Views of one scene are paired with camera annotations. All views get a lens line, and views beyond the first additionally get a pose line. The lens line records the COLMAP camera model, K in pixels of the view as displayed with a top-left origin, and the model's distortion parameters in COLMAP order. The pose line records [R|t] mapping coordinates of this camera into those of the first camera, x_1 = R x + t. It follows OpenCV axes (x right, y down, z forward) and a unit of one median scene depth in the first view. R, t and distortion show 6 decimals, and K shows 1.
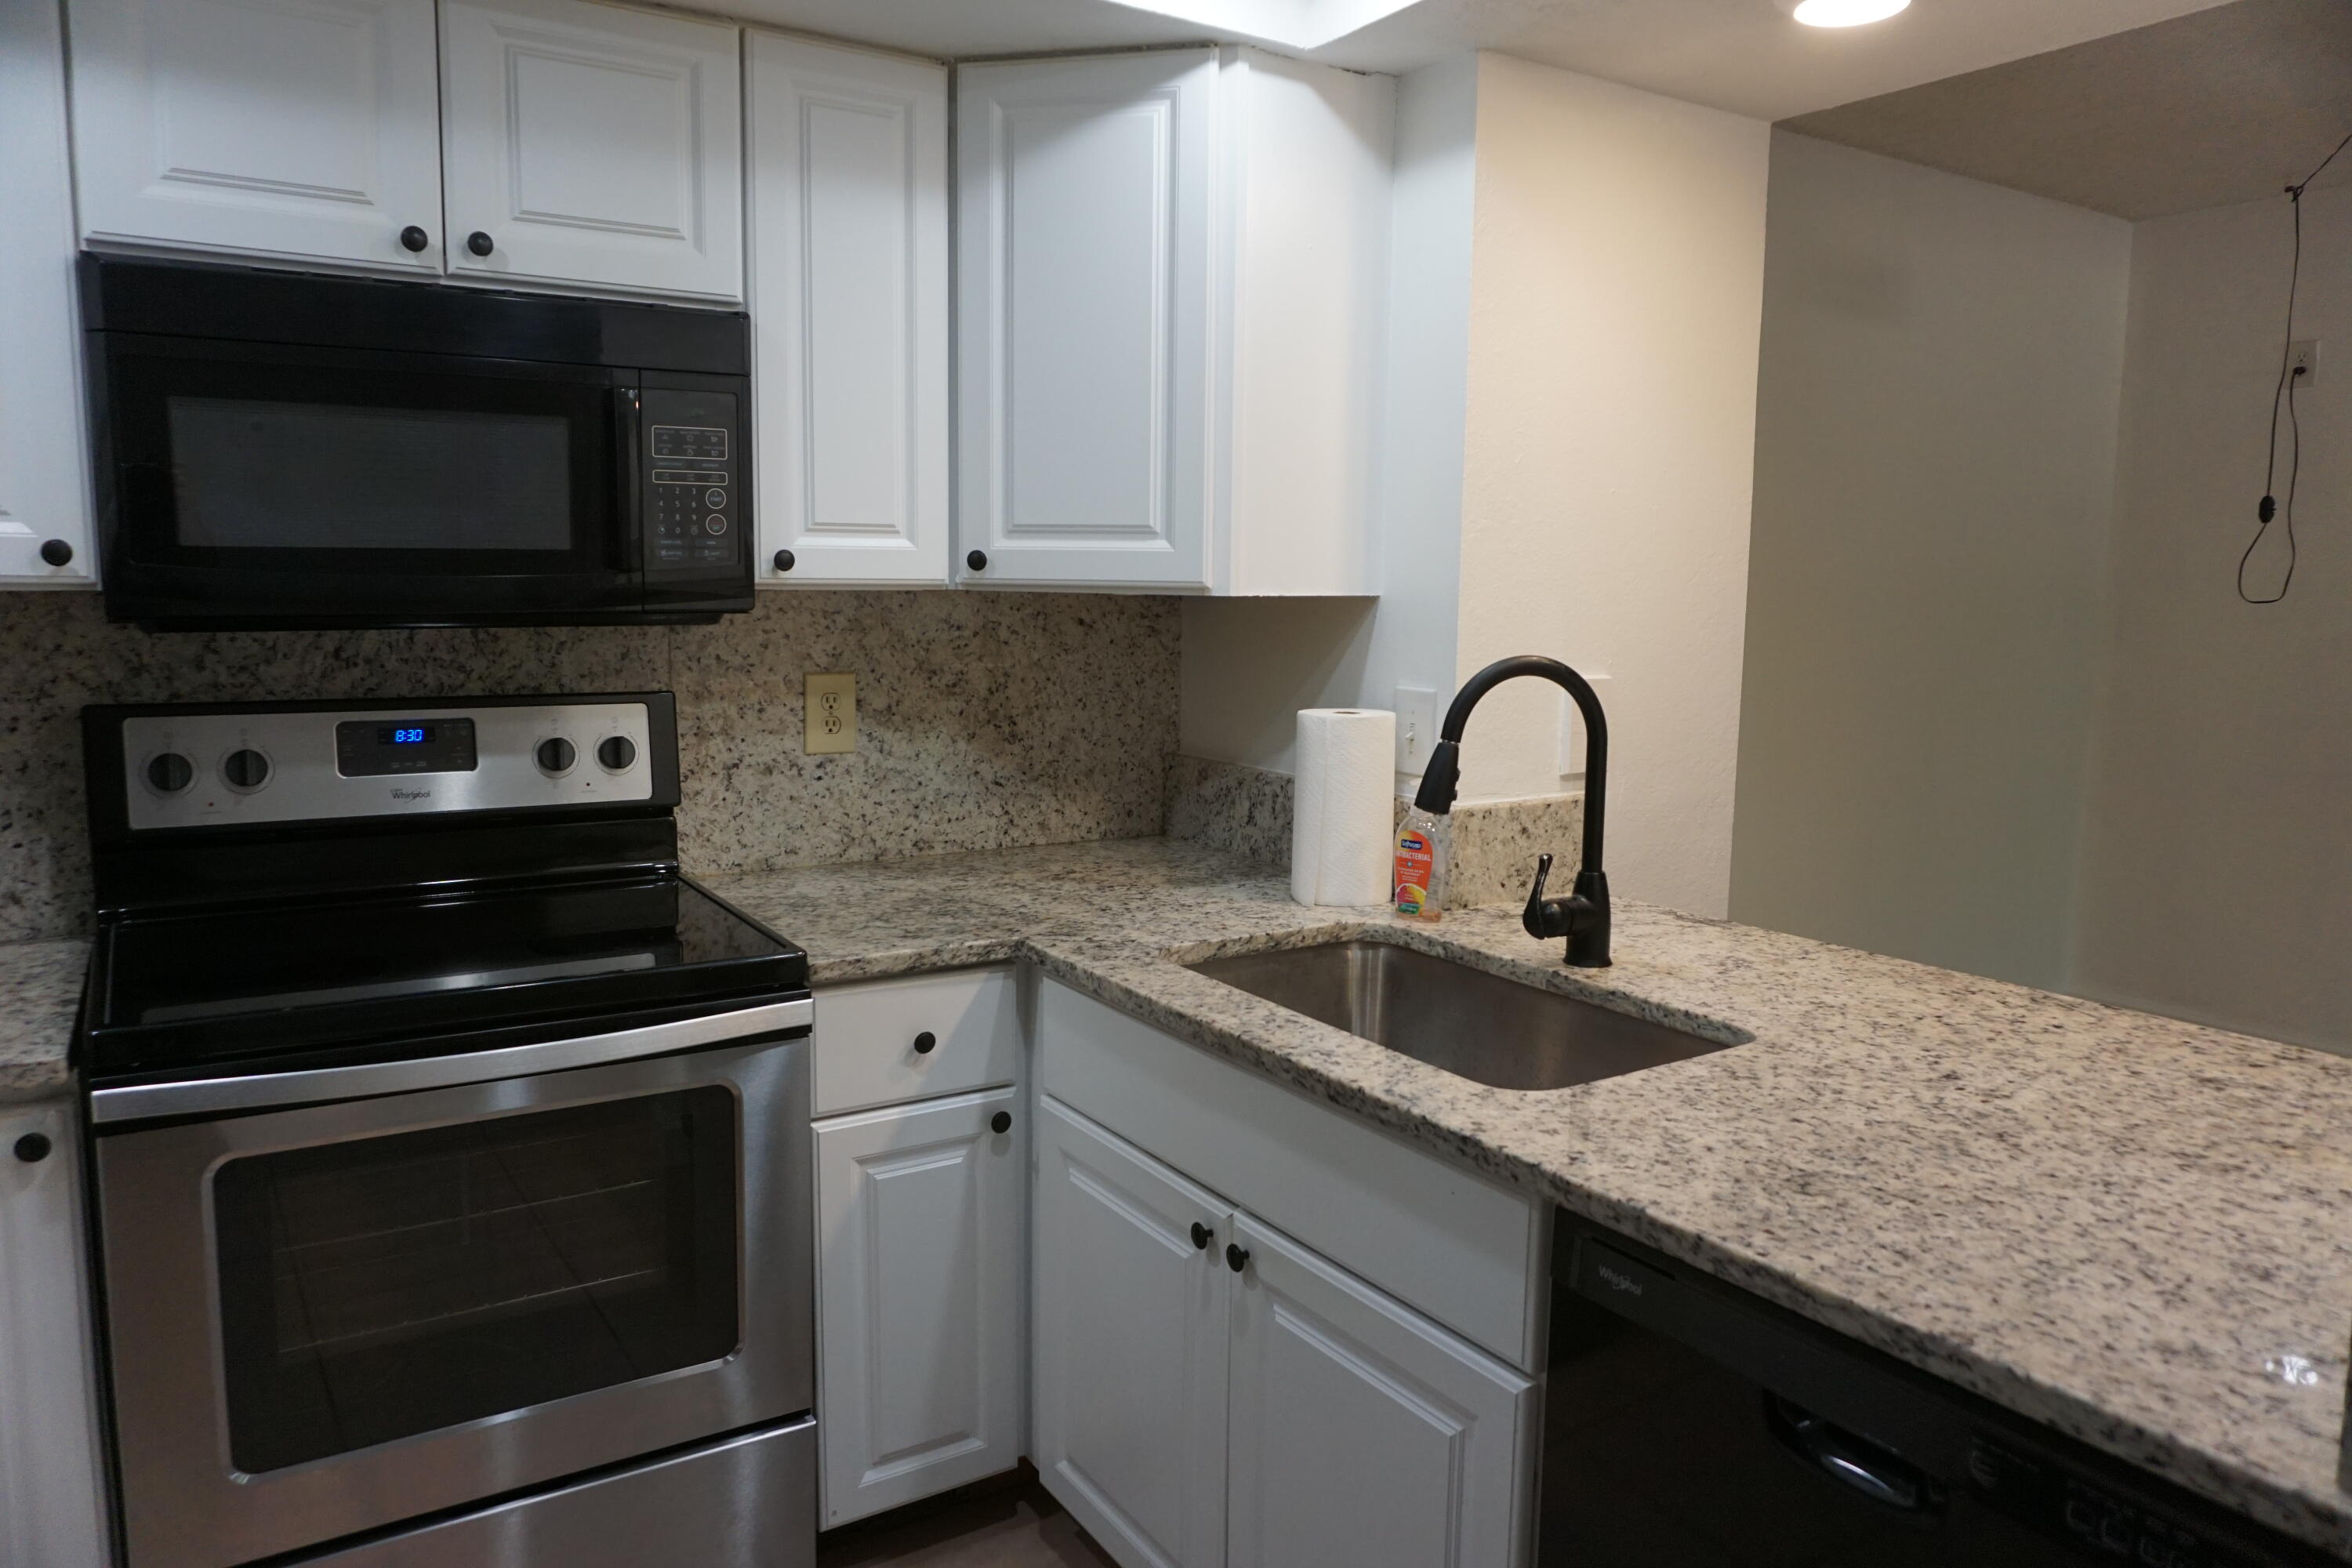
lens RADIAL K [[1573.1, 0, 1176.2], [0, 1573.1, 790.2], [0, 0, 1]] dist [-0.053741, 0.037996]
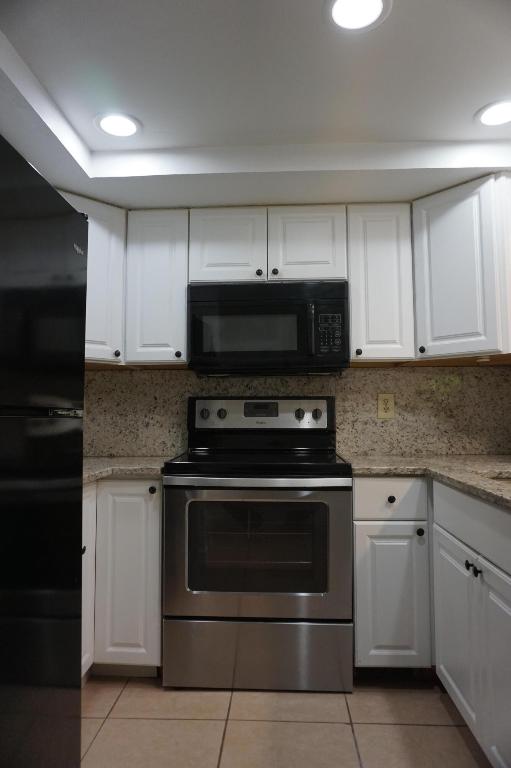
lens RADIAL K [[511.3, 0, 255.5], [0, 511.3, 384.0], [0, 0, 1]] dist [-0.040765, 0.002825]
pose [[0.811942, -0.051401, -0.581470, 0.194230], [-0.063242, 0.982507, -0.175161, 0.121483], [0.580302, 0.178994, 0.794488, 0.025655]]
